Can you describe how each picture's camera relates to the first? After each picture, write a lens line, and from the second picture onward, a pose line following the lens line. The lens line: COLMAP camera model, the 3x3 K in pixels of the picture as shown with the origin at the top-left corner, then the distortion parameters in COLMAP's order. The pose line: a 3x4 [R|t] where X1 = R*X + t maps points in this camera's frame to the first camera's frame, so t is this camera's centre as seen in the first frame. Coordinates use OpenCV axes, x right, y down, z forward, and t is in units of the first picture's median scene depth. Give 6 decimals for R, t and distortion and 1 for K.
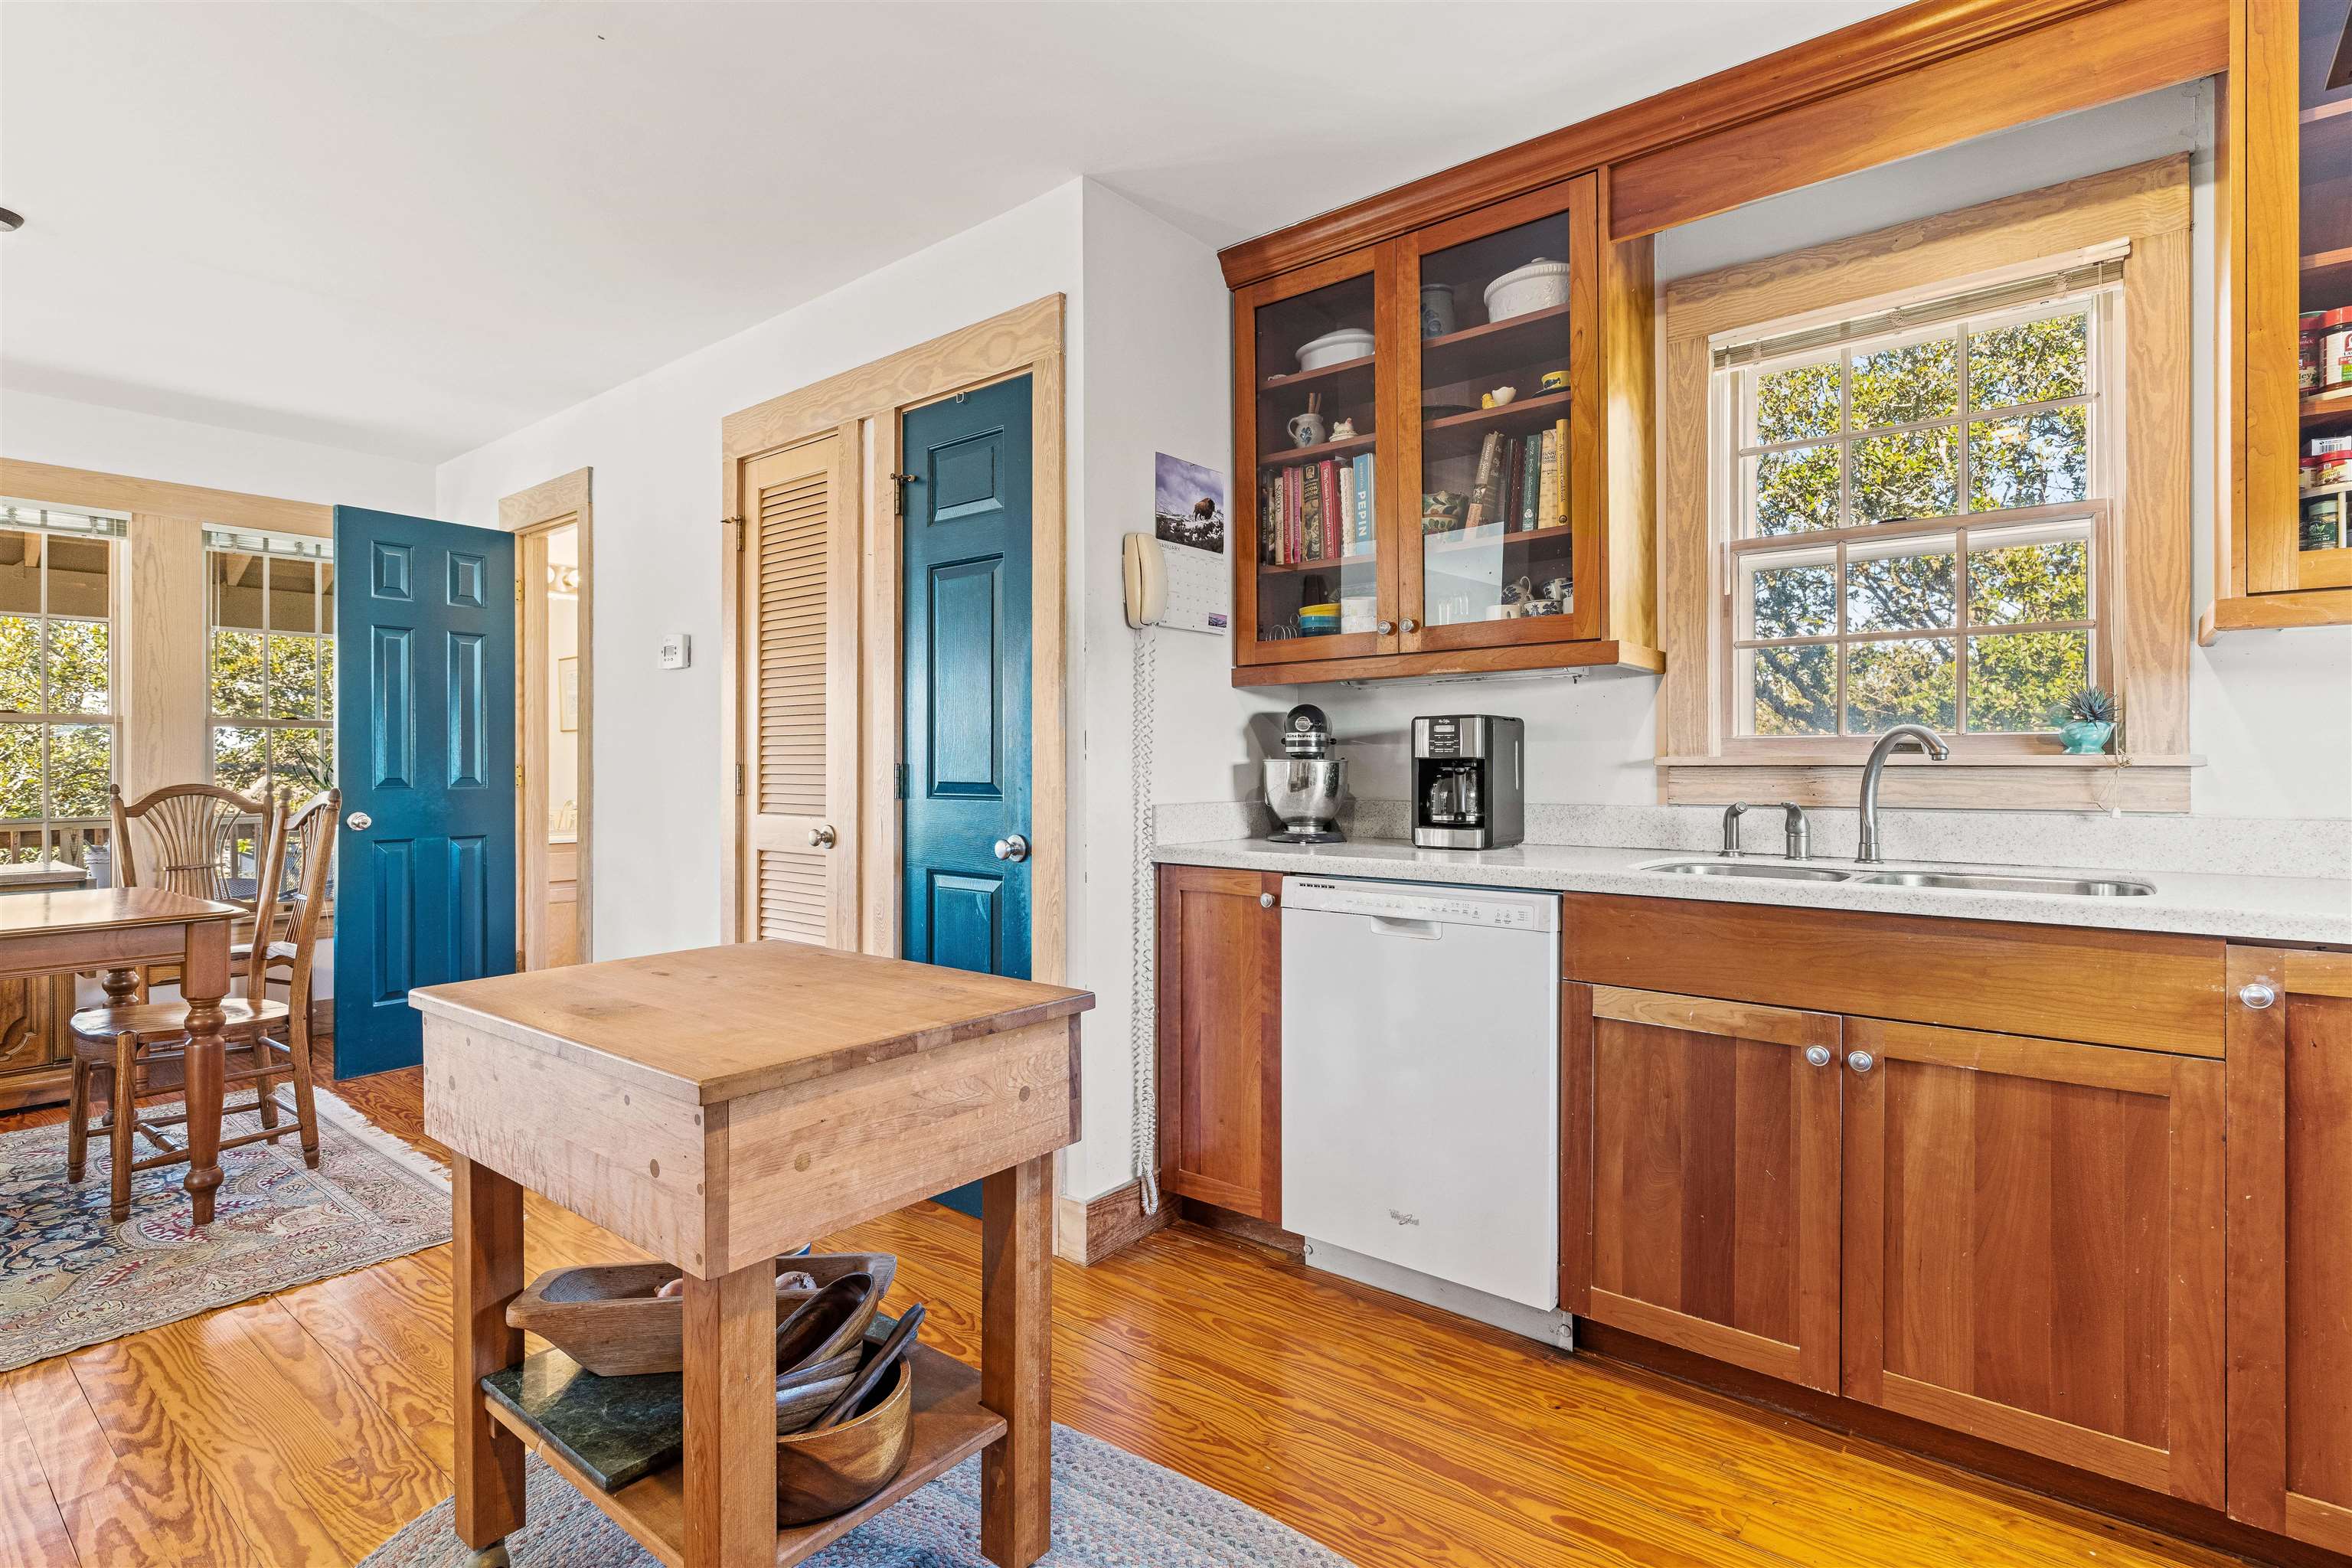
lens RADIAL K [[1142.8, 0, 1183.1], [0, 1142.8, 759.6], [0, 0, 1]] dist [0.000713, -0.000319]
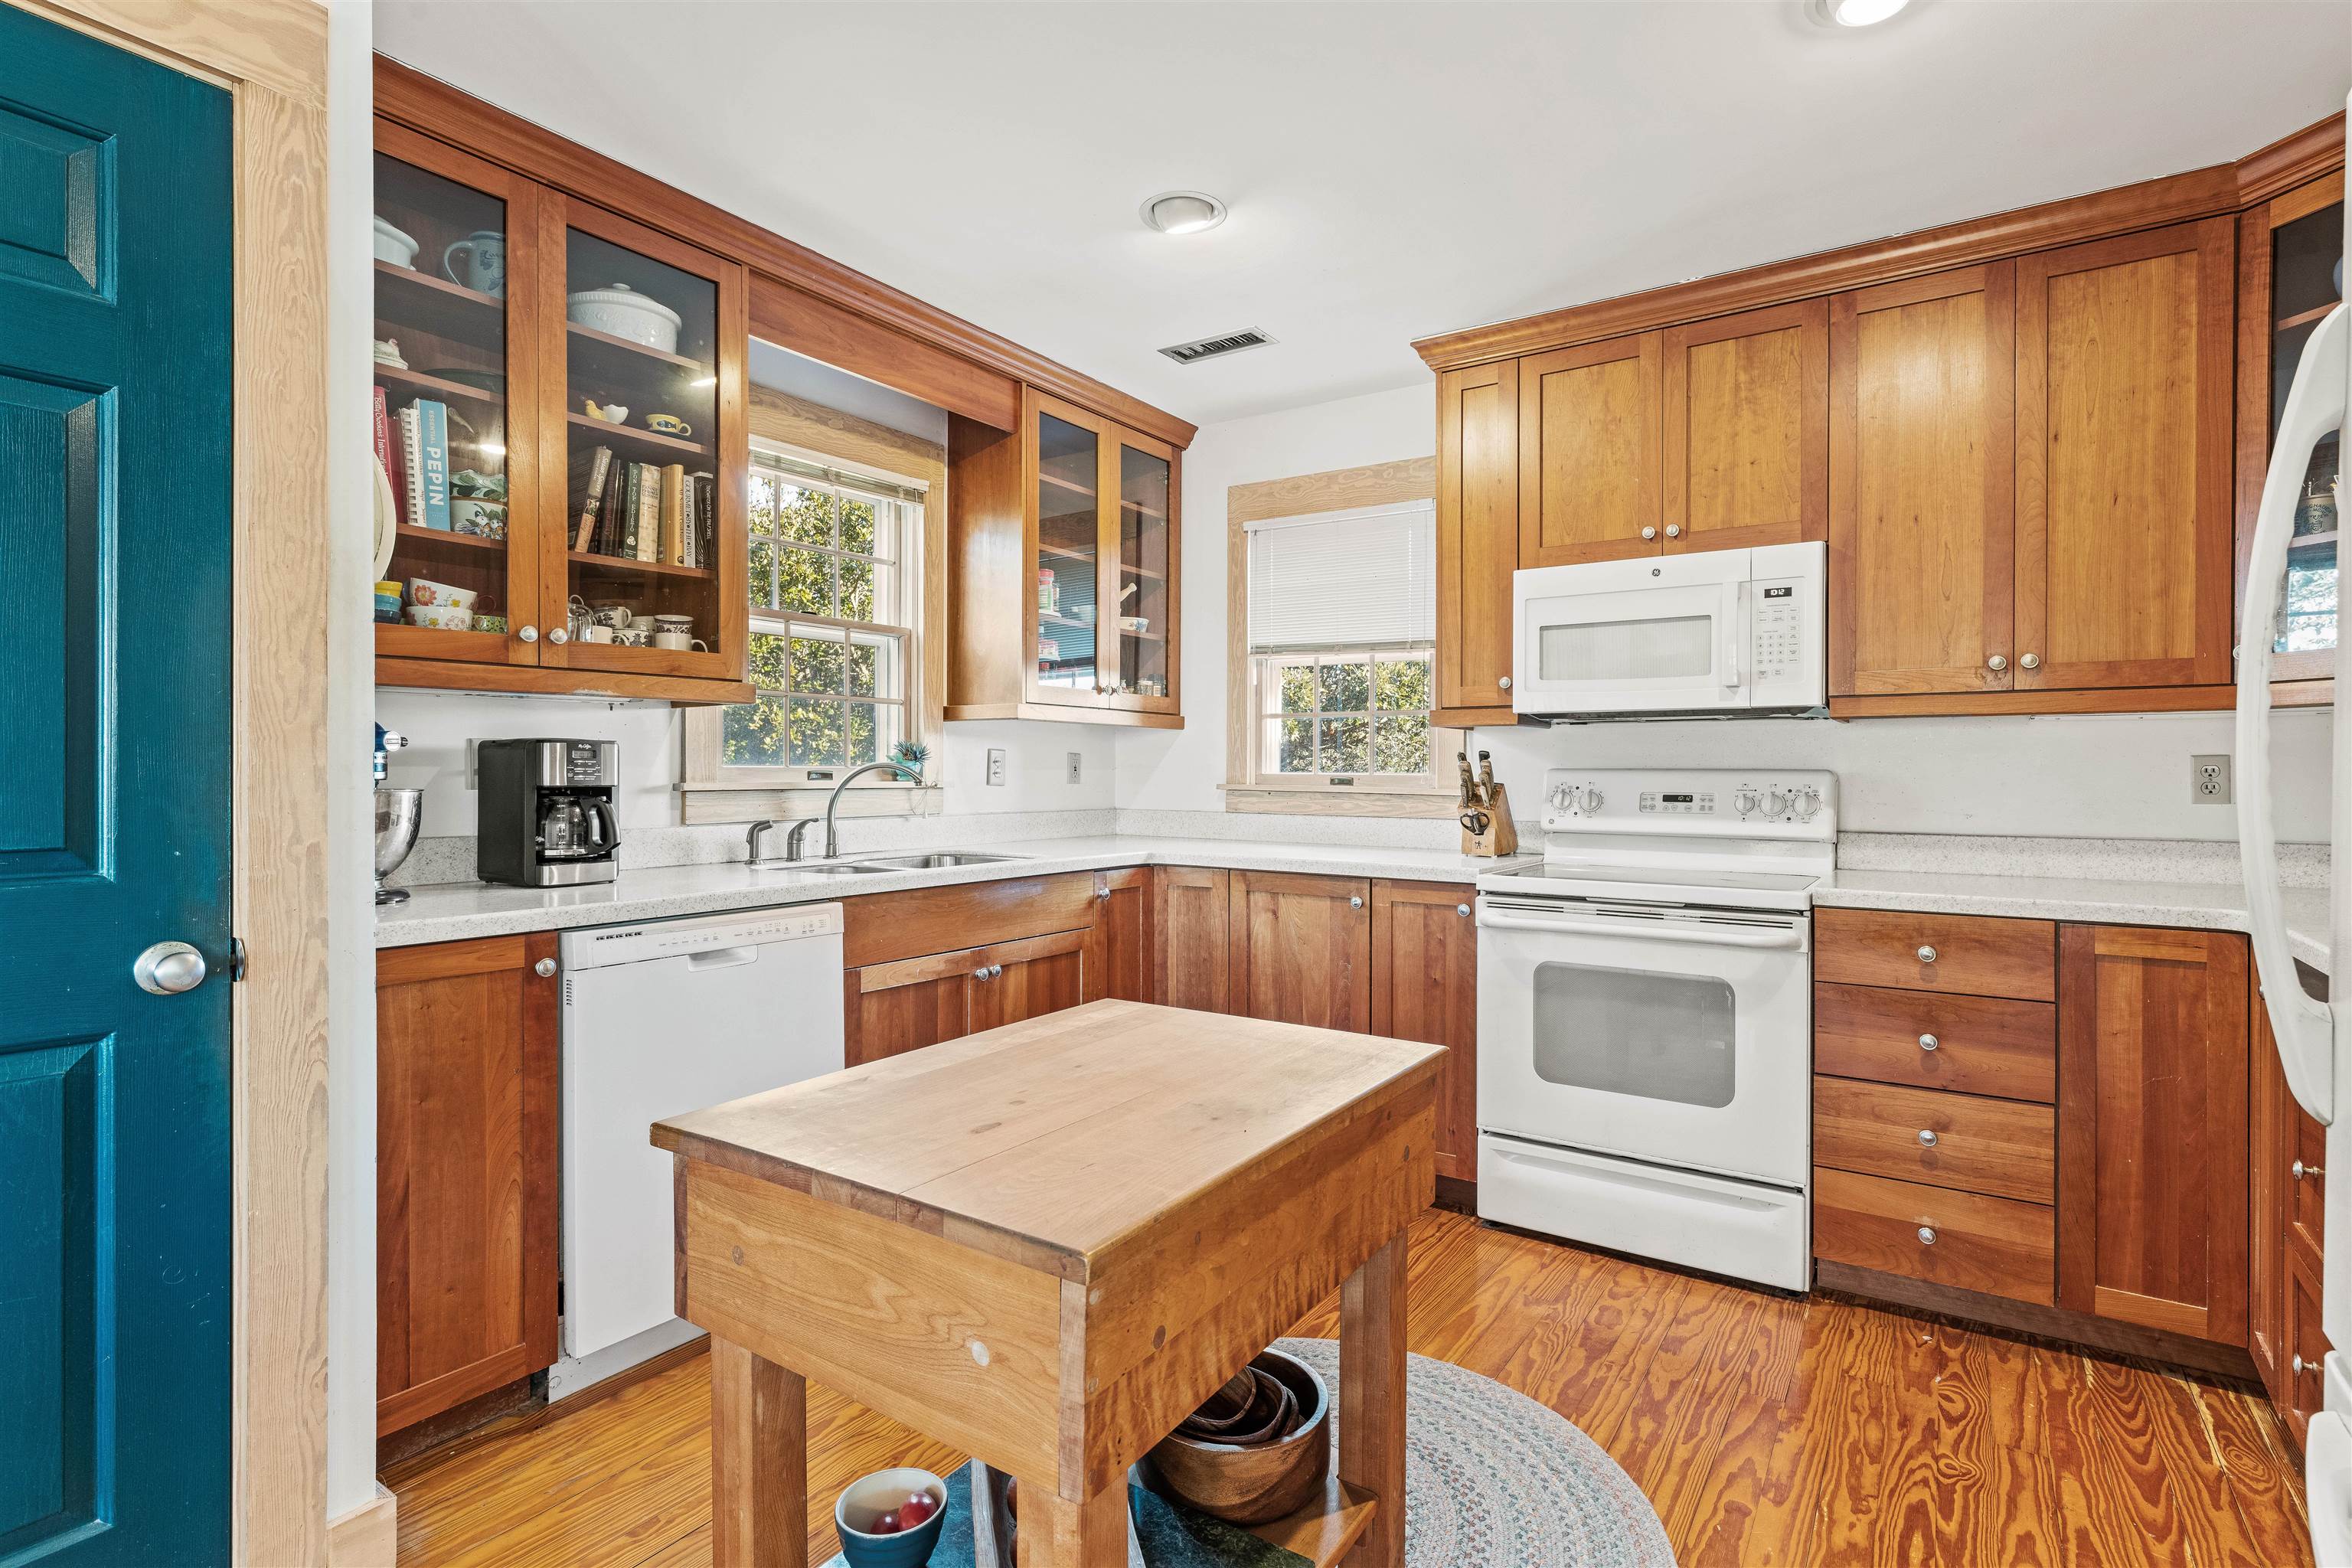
lens RADIAL K [[1129.7, 0, 1179.0], [0, 1129.7, 773.4], [0, 0, 1]] dist [0.000017, 0.000004]
pose [[-0.081529, -0.002852, 0.996667, -0.734667], [-0.007279, 0.999971, 0.002266, -0.017749], [-0.996644, -0.007070, -0.081548, 0.610317]]
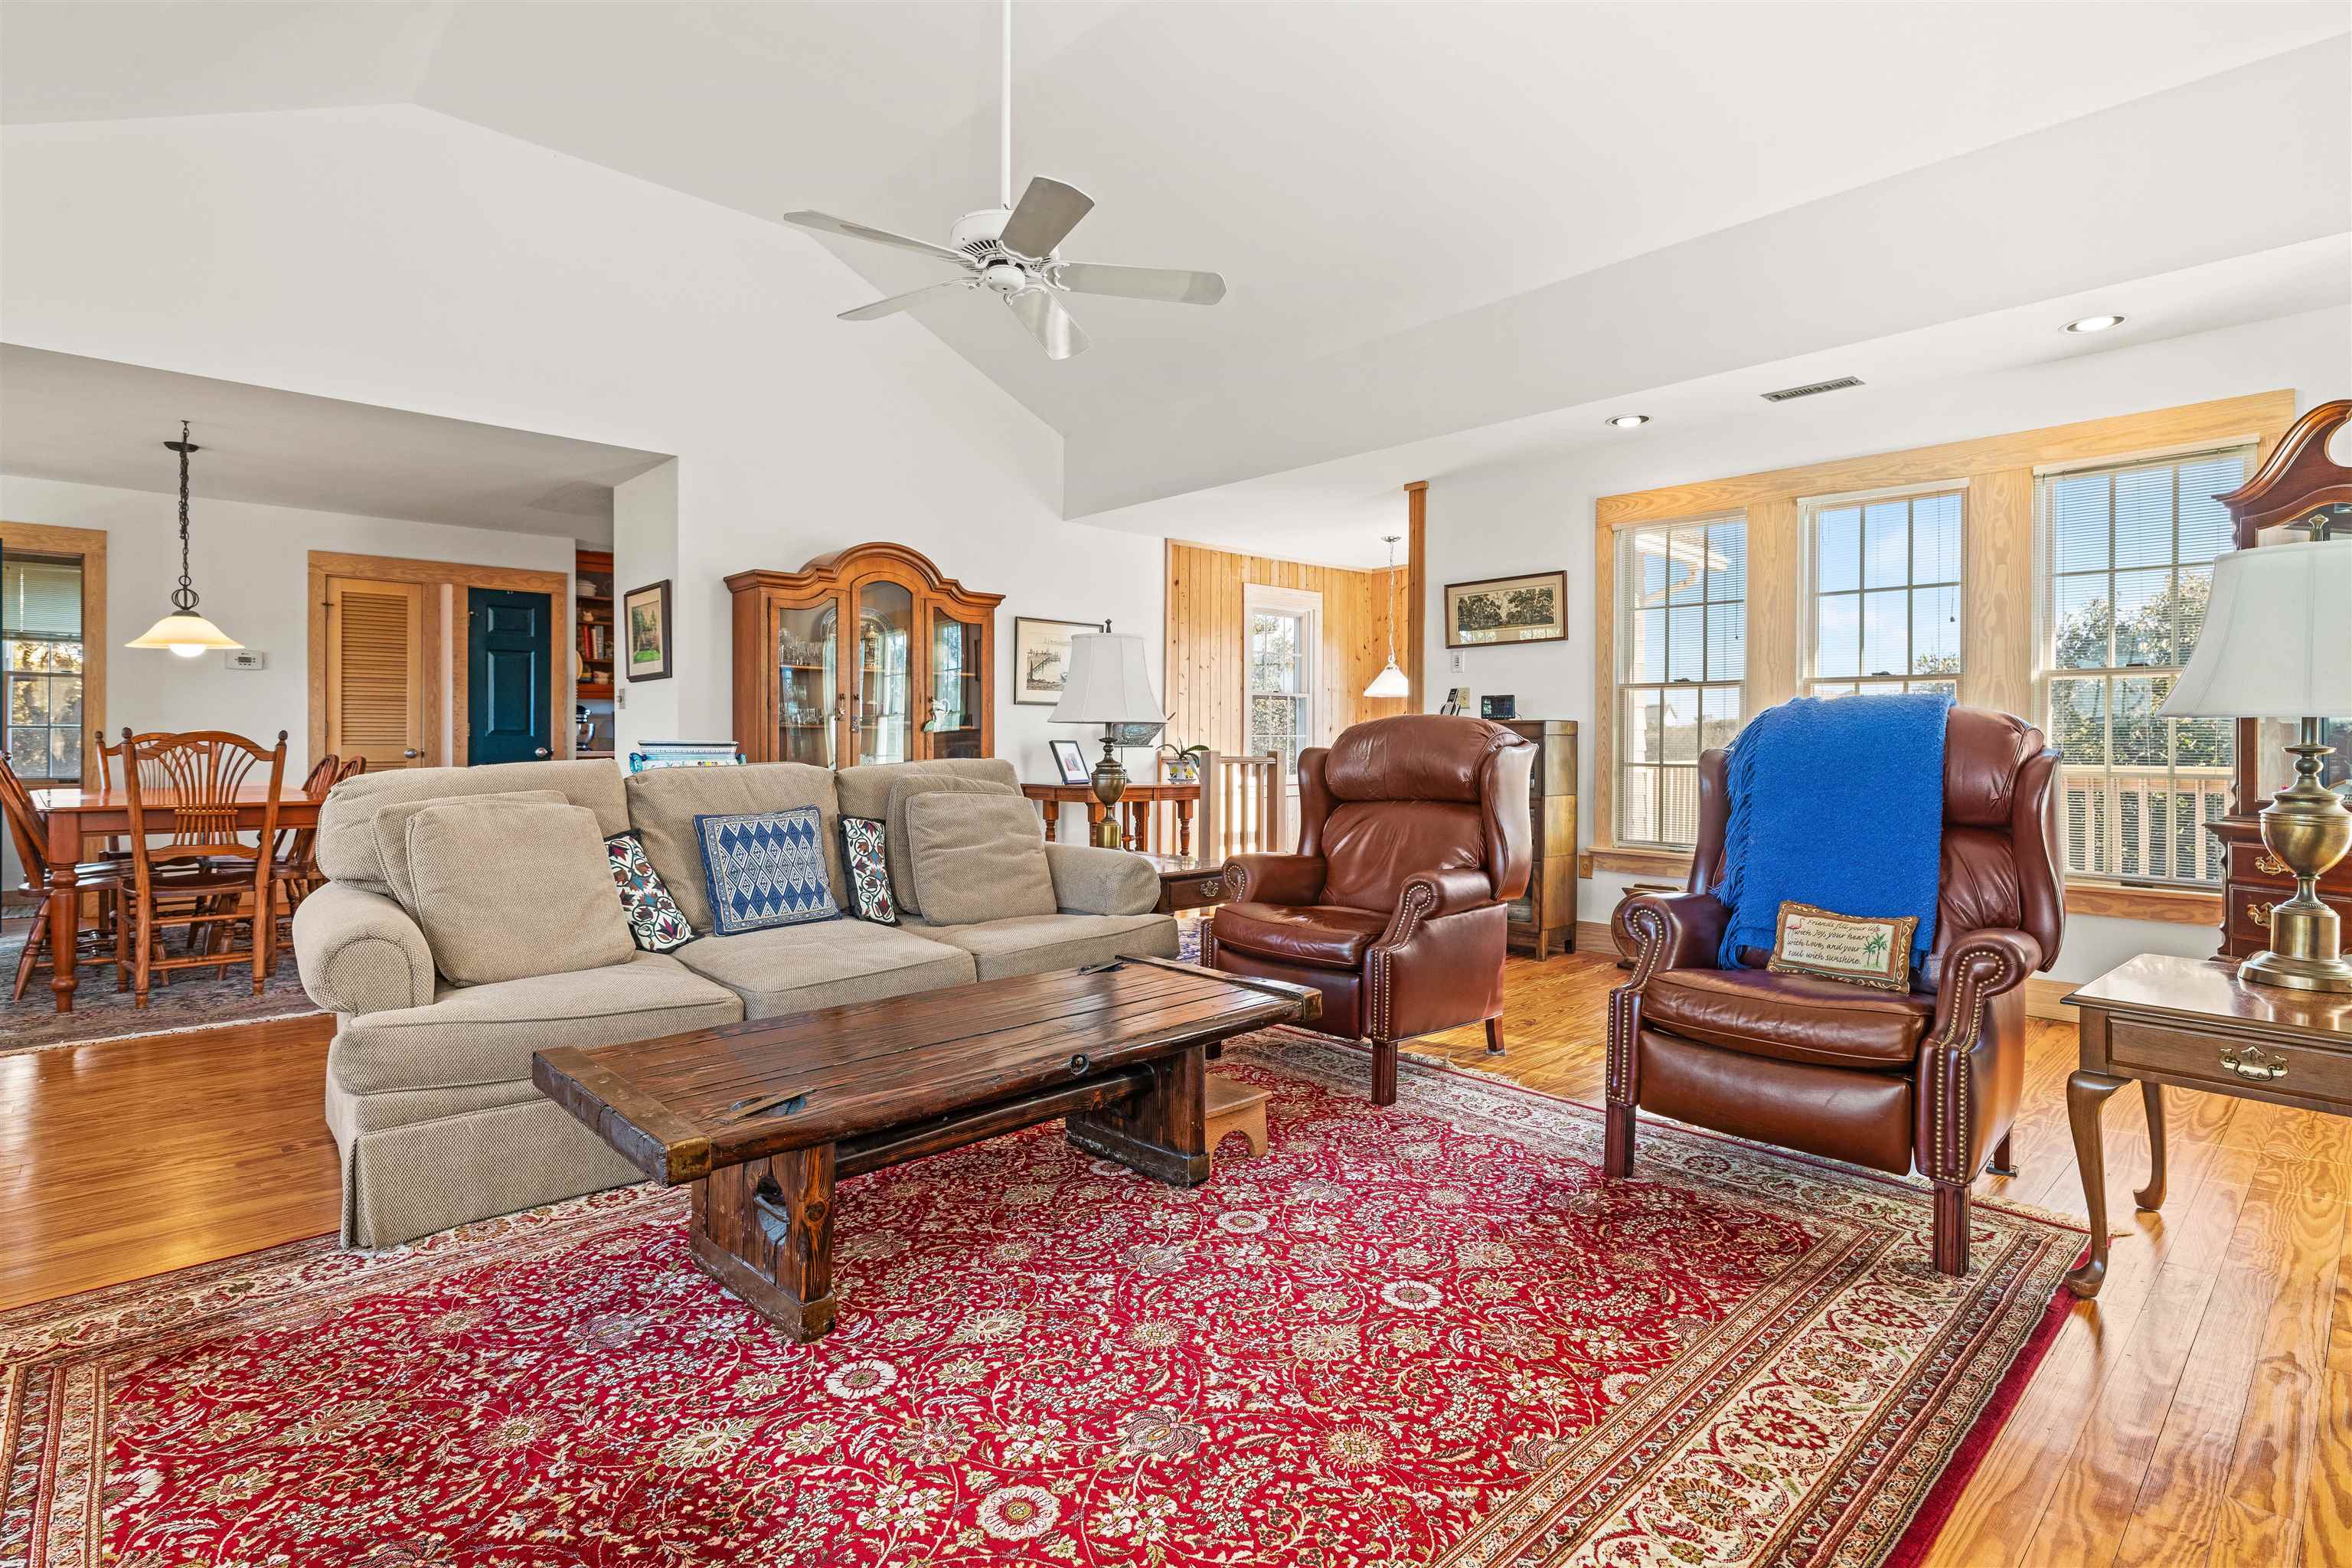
lens RADIAL K [[1130.3, 0, 1168.9], [0, 1130.3, 736.7], [0, 0, 1]] dist [0.000903, 0.000045]
pose [[0.153478, -0.005361, 0.988138, -2.930366], [-0.006428, 0.999959, 0.006424, 0.008946], [-0.988131, -0.007338, 0.153437, -1.096377]]
